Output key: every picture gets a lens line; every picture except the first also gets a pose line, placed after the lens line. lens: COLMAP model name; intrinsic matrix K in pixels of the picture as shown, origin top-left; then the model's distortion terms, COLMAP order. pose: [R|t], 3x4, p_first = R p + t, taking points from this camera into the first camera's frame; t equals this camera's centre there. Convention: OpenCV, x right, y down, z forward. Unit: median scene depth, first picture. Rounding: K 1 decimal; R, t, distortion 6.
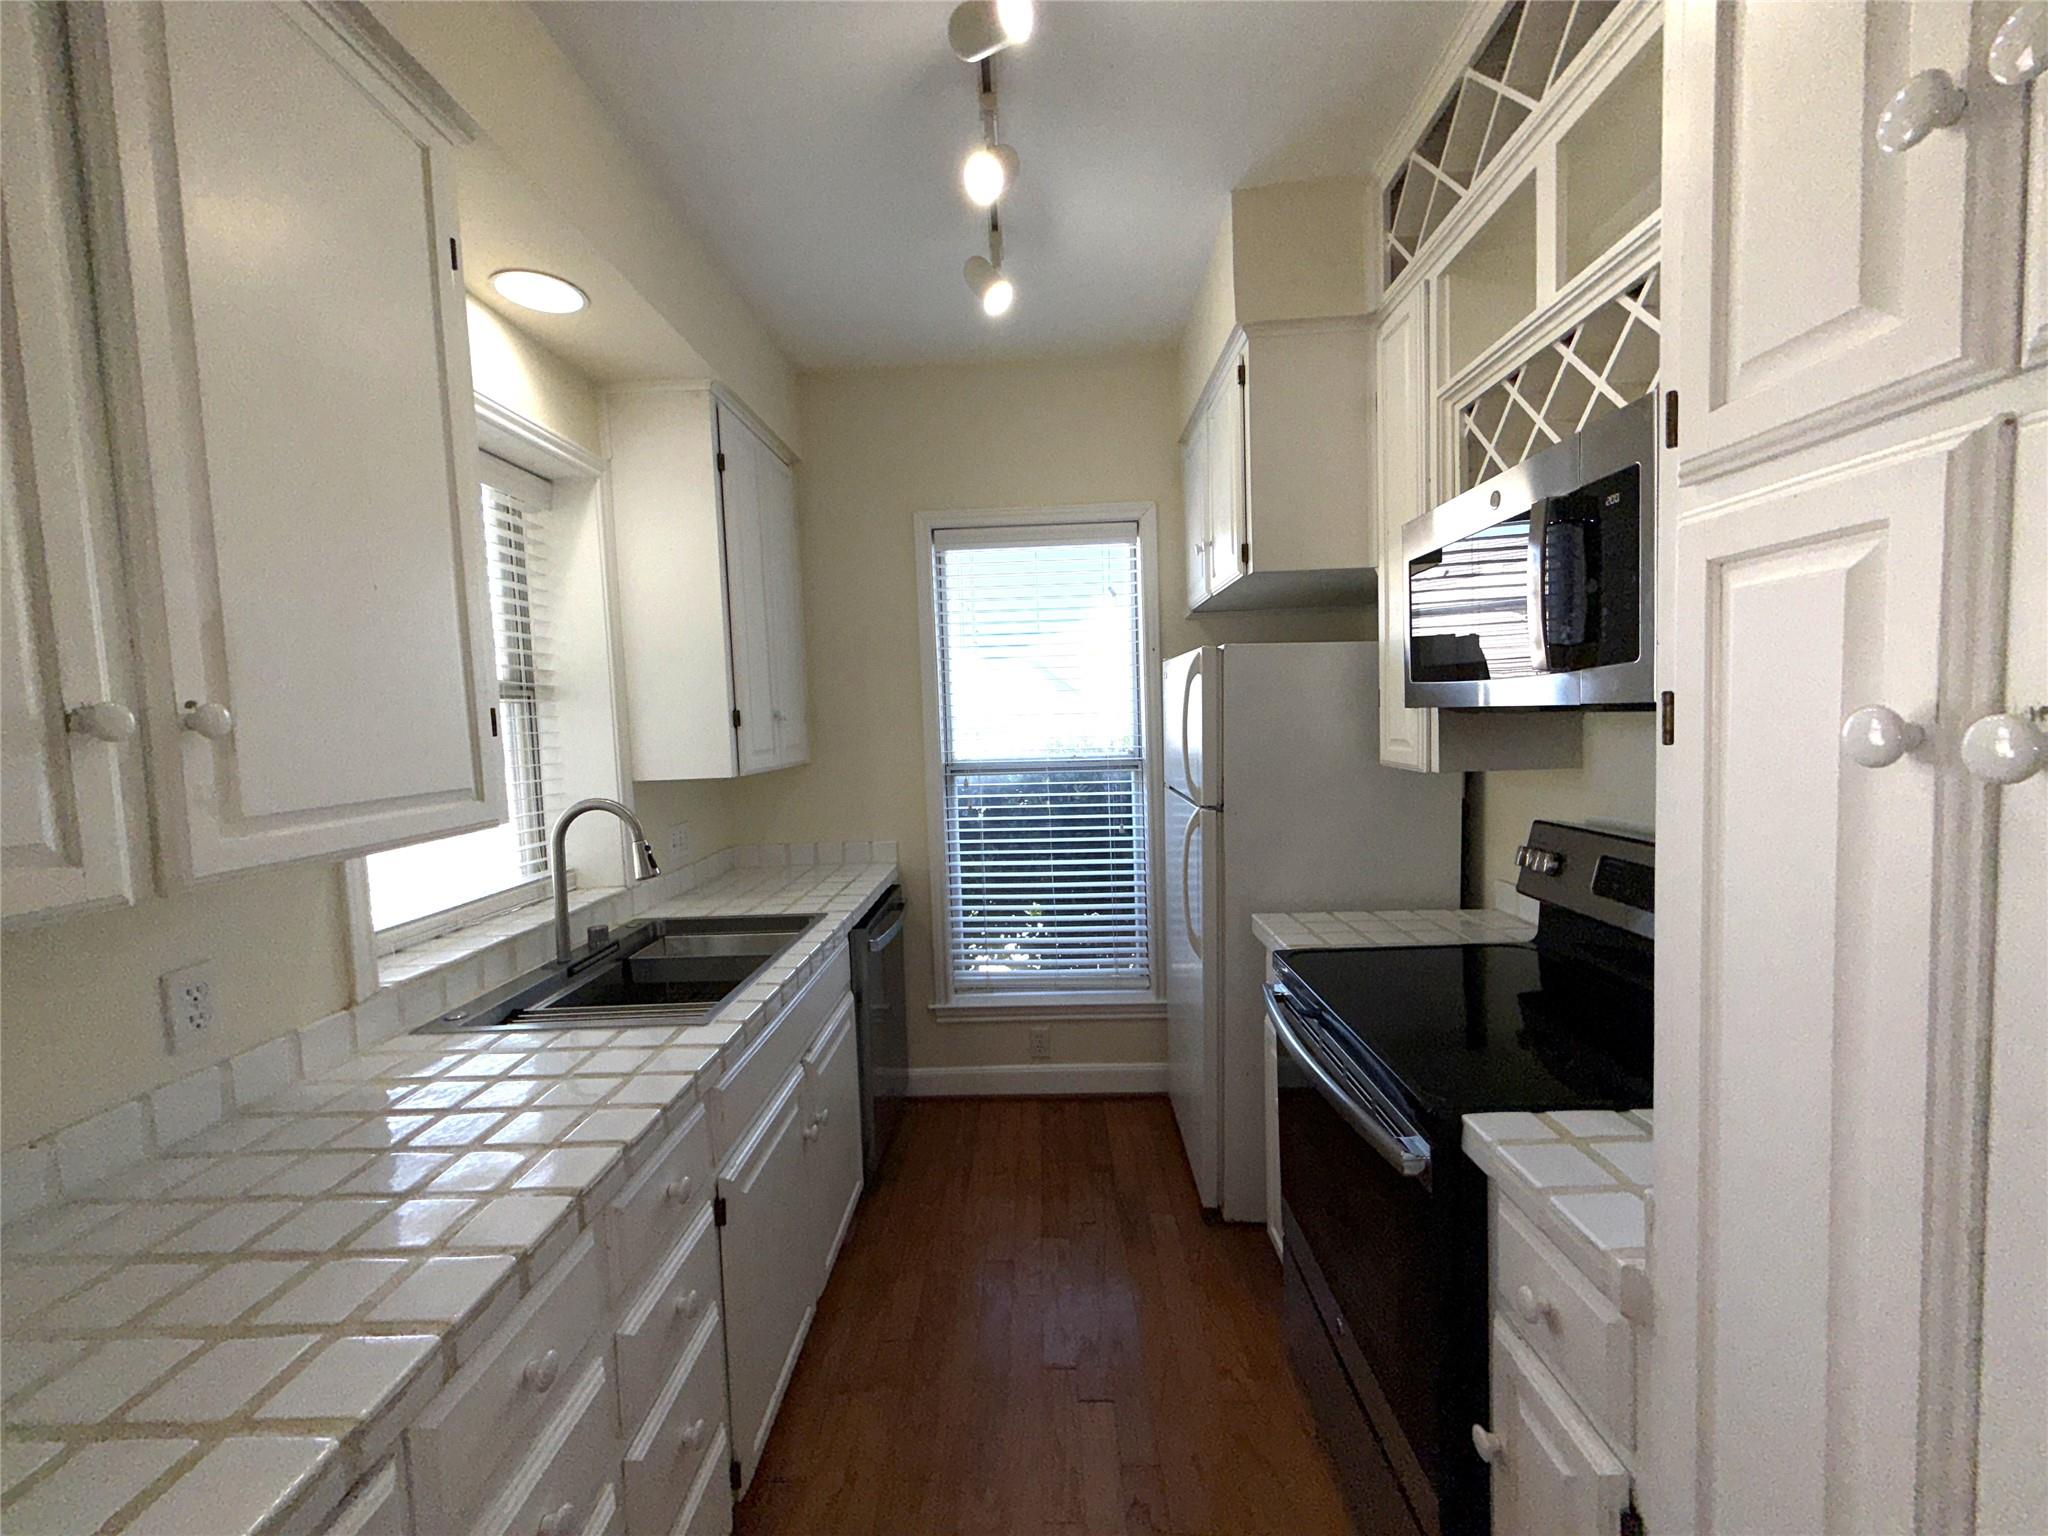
lens RADIAL K [[821.5, 0, 1009.8], [0, 821.5, 764.2], [0, 0, 1]] dist [0.003764, 0.000064]
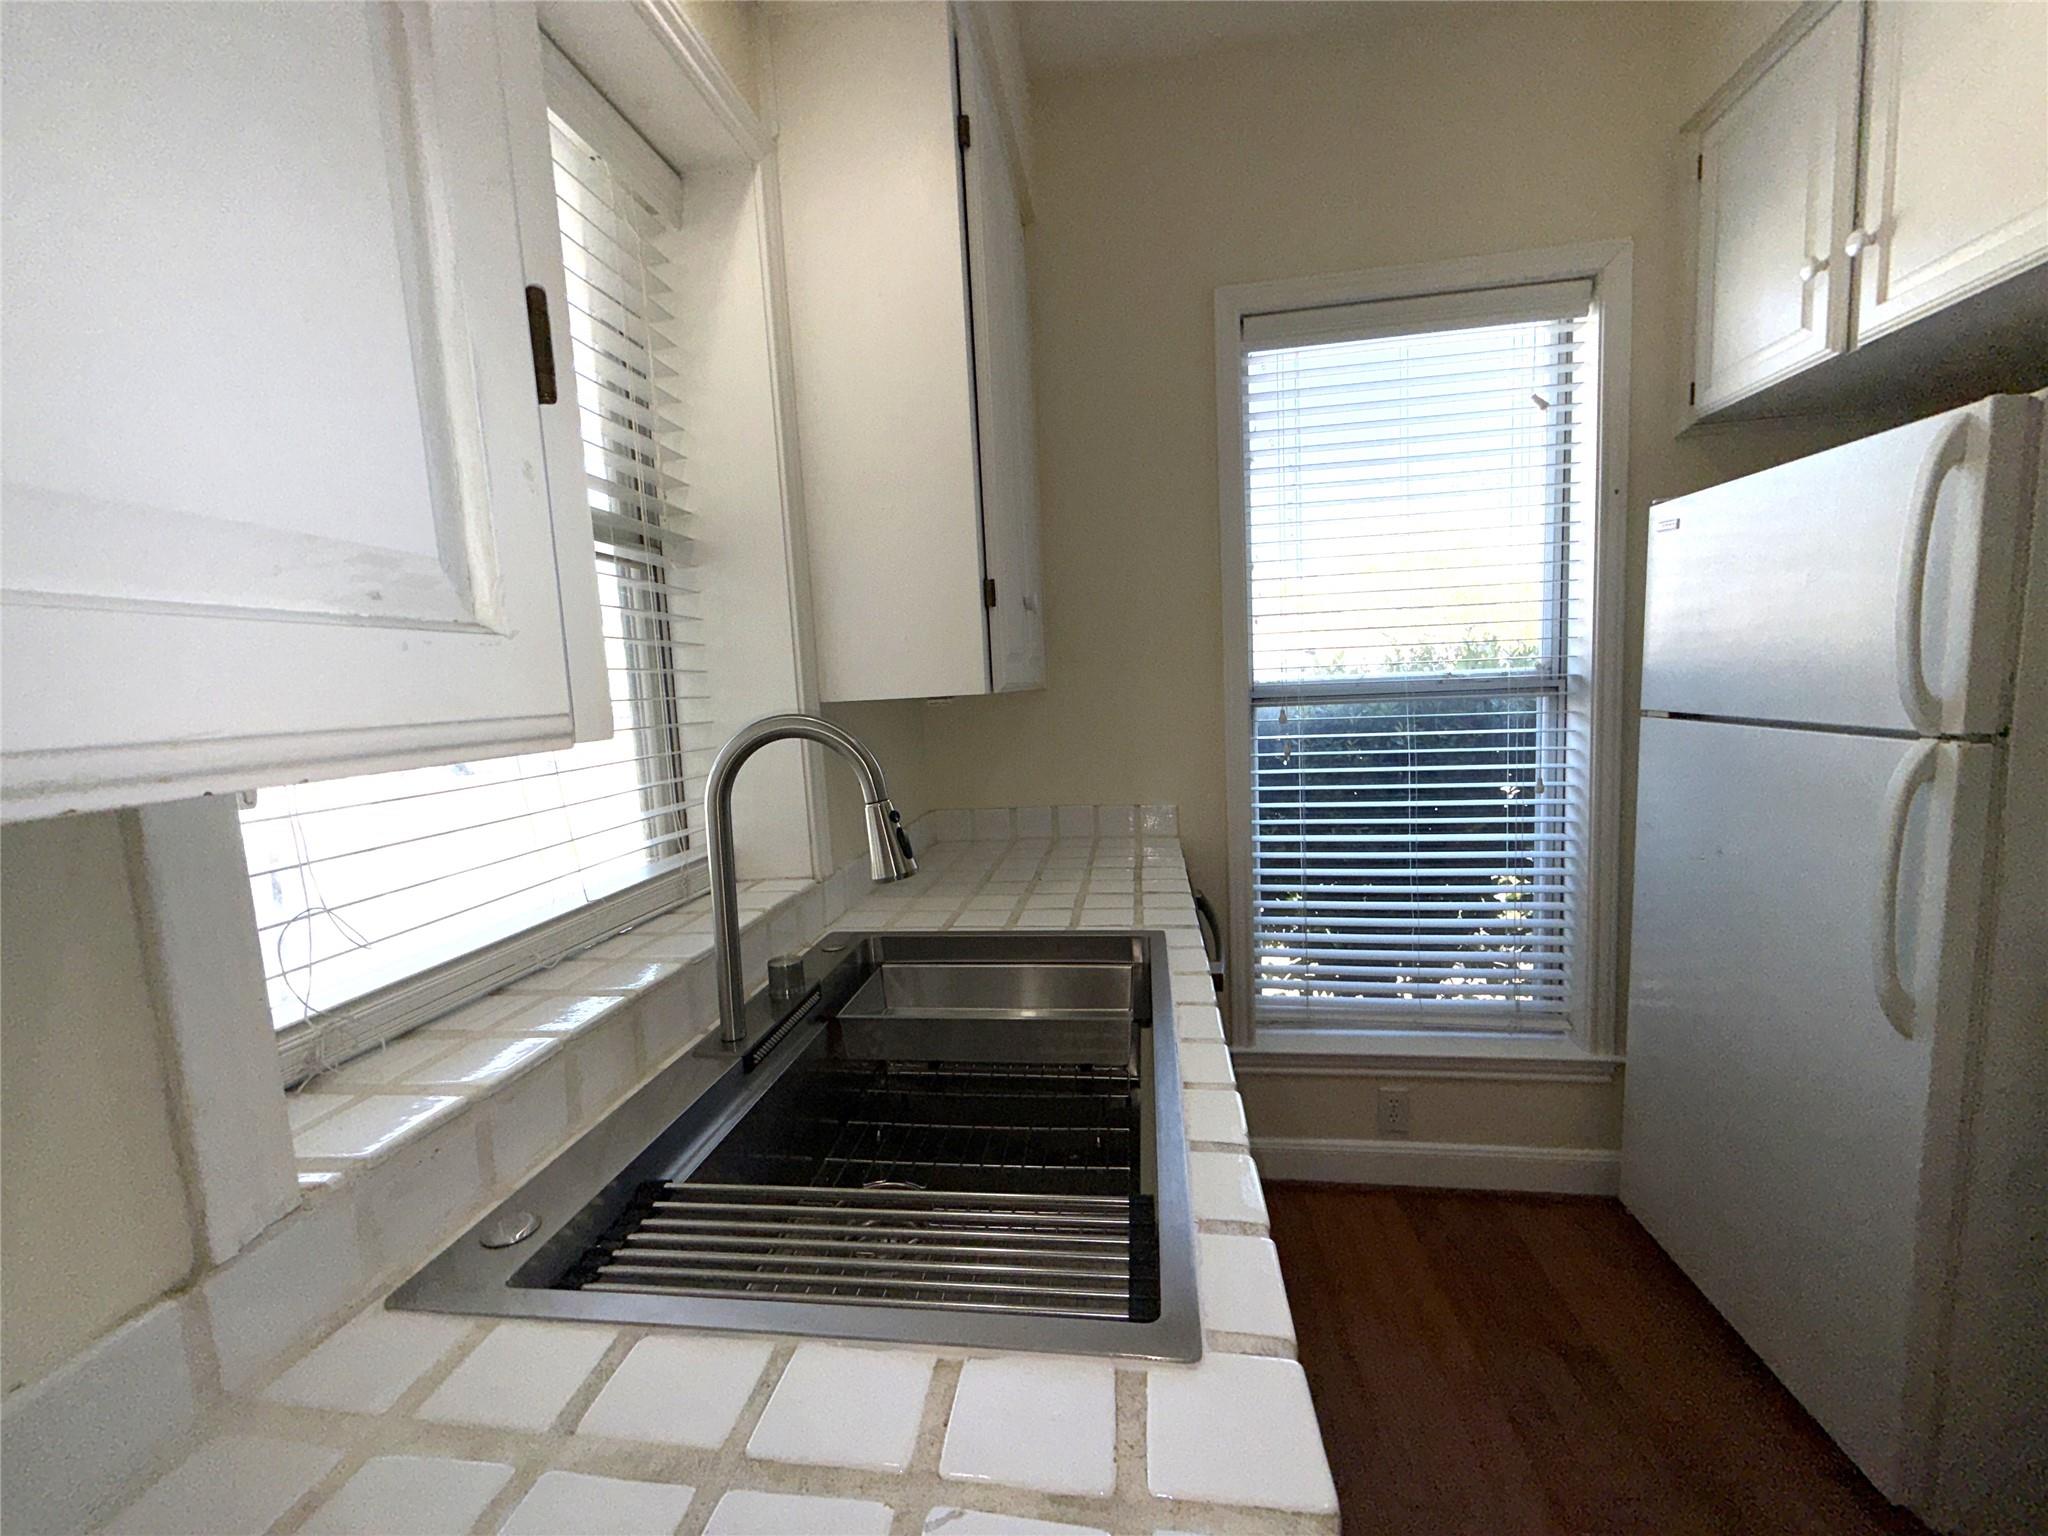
lens RADIAL K [[821.5, 0, 1009.5], [0, 821.5, 762.5], [0, 0, 1]] dist [0.003764, 0.000064]
pose [[0.993019, -0.002179, -0.117935, -0.269471], [0.007221, 0.999077, 0.042340, 0.042958], [0.117734, -0.042896, 0.992118, 0.451587]]
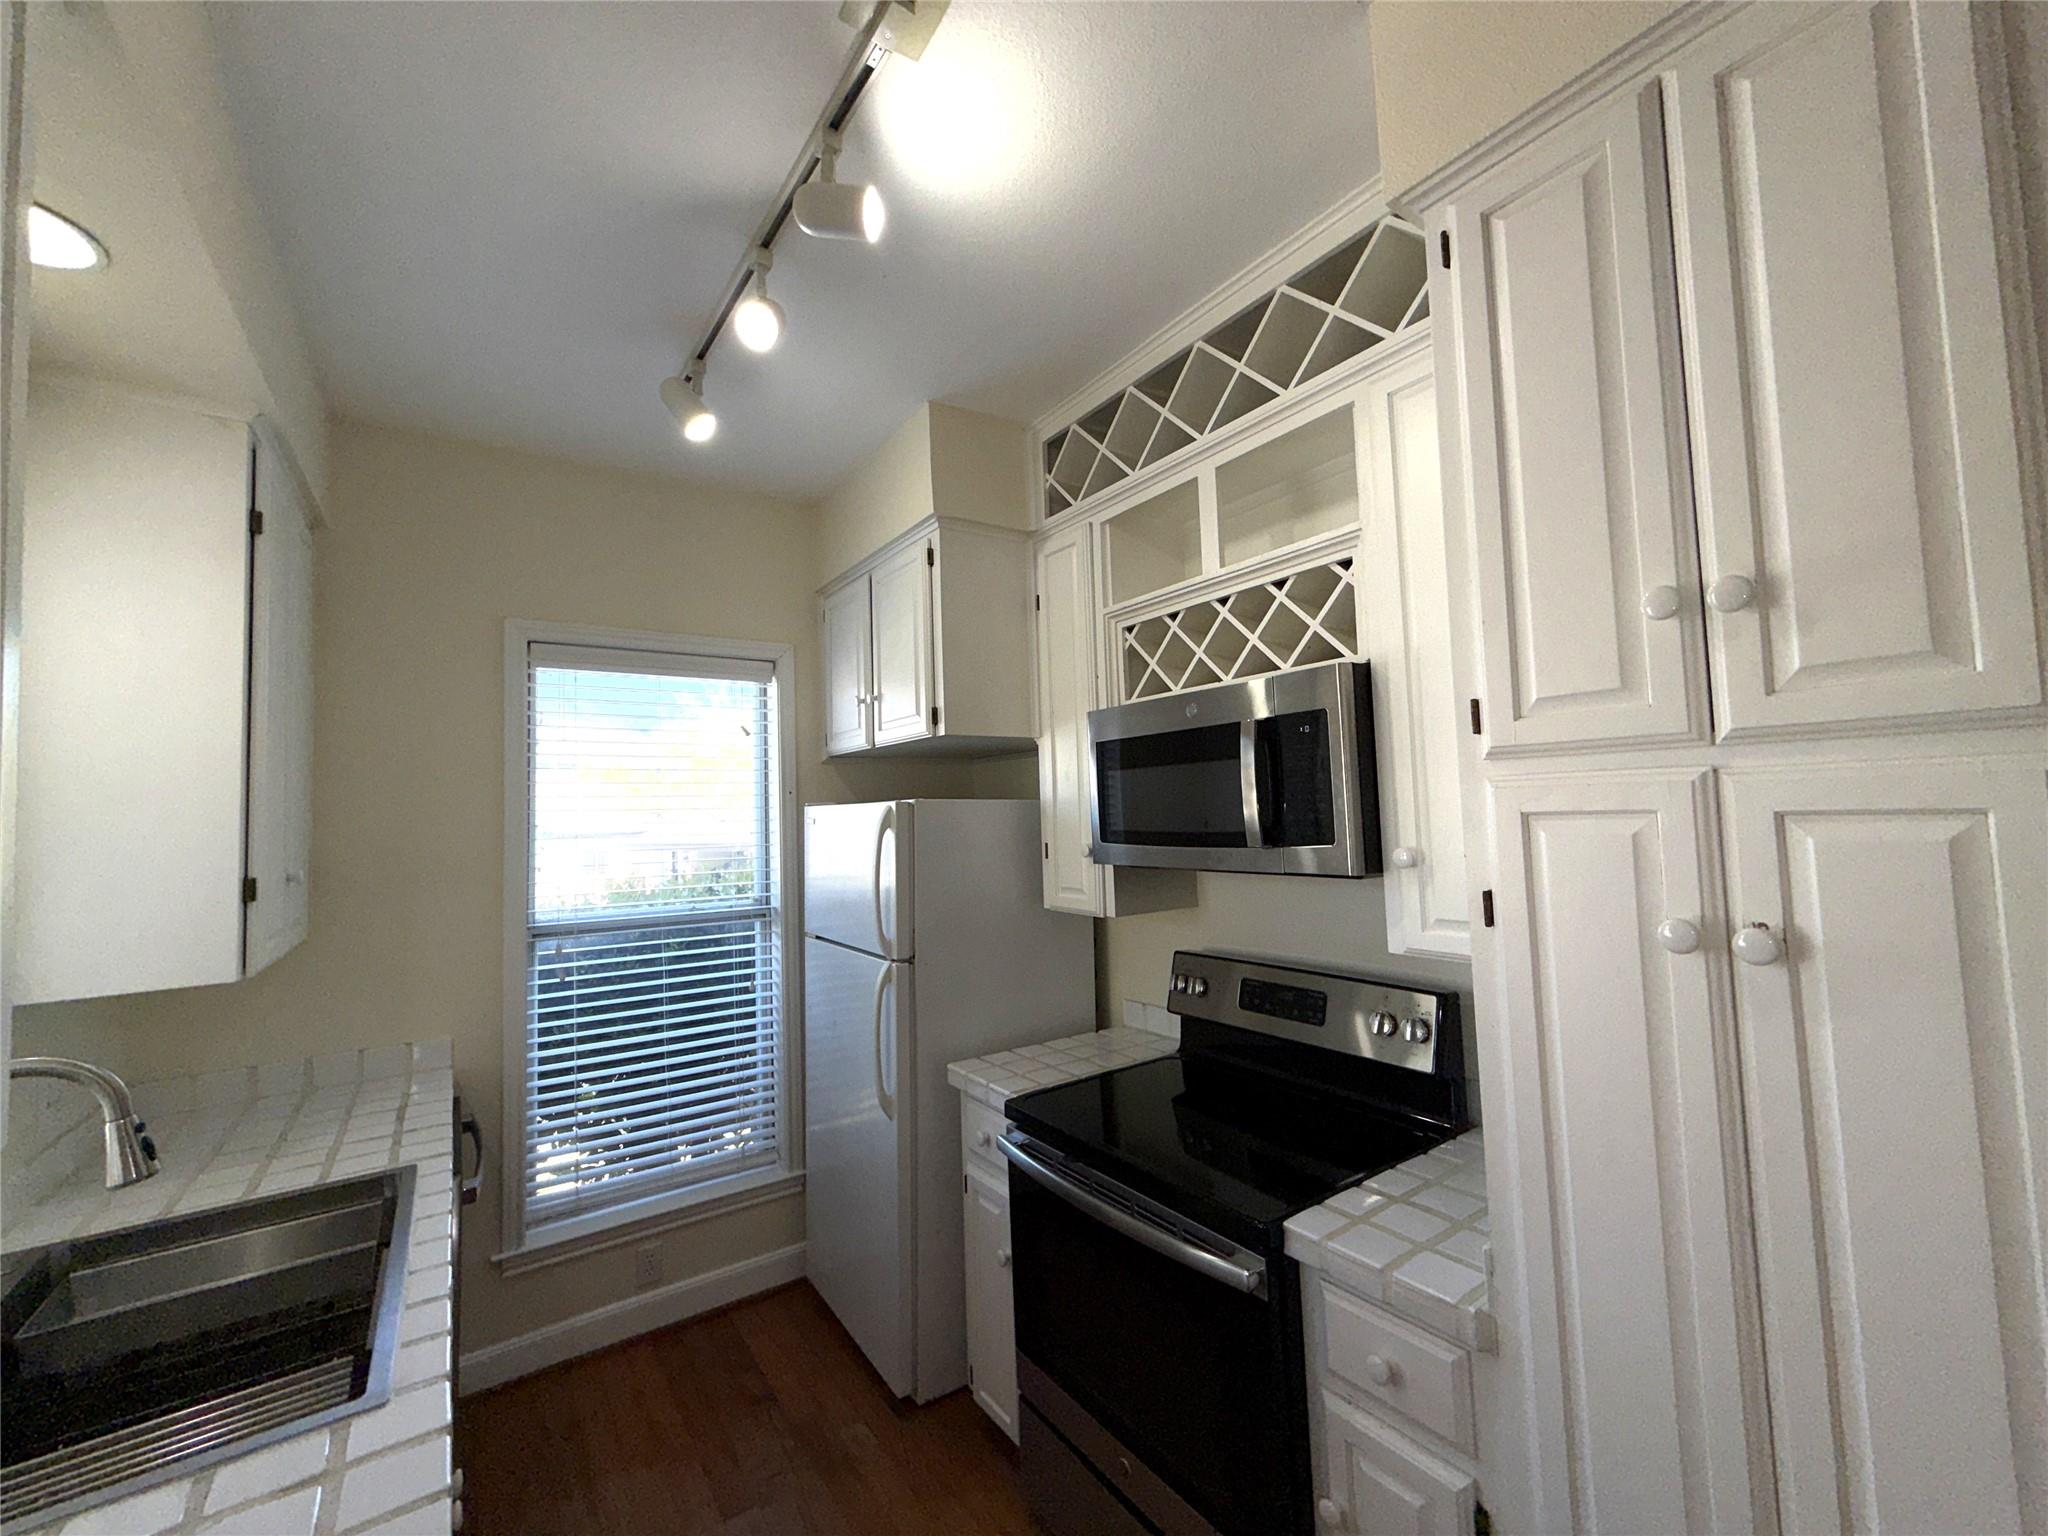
lens RADIAL K [[821.5, 0, 1017.7], [0, 821.5, 765.1], [0, 0, 1]] dist [0.003764, 0.000064]
pose [[0.804126, 0.045292, 0.592731, -0.250110], [0.039384, 0.990844, -0.129143, -0.048933], [-0.593152, 0.127192, 0.794980, 0.088444]]
